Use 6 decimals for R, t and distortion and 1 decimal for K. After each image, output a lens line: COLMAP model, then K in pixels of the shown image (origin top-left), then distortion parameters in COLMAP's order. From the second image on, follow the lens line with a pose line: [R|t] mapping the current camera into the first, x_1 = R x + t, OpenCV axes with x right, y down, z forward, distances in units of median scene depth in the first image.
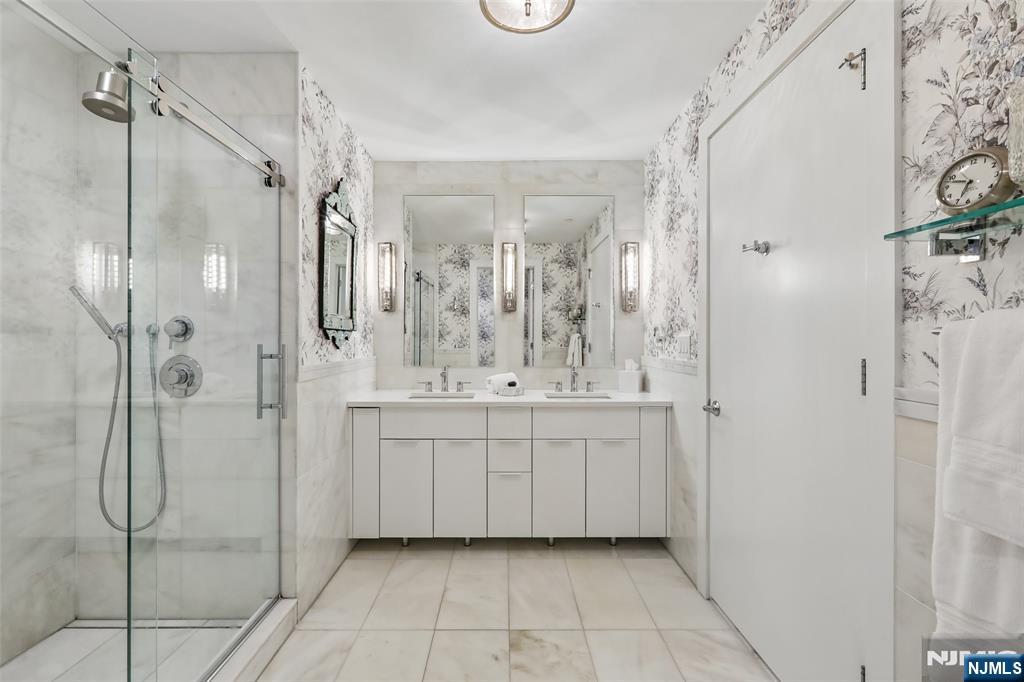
lens RADIAL K [[463.8, 0, 512.0], [0, 463.8, 341.0], [0, 0, 1]] dist [0.000670, 0.000217]
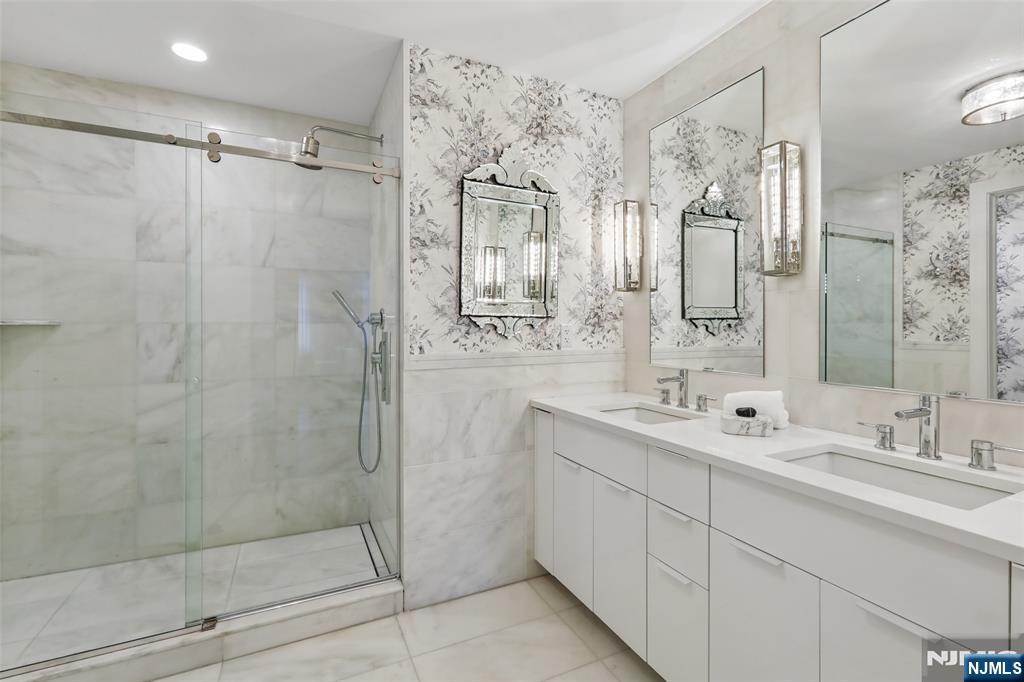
lens RADIAL K [[466.9, 0, 511.4], [0, 466.9, 327.8], [0, 0, 1]] dist [-0.002075, -0.000133]
pose [[0.424260, 0.003814, -0.905533, 0.340247], [-0.002215, 0.999993, 0.003174, -0.004390], [0.905538, 0.000660, 0.424265, 0.489571]]
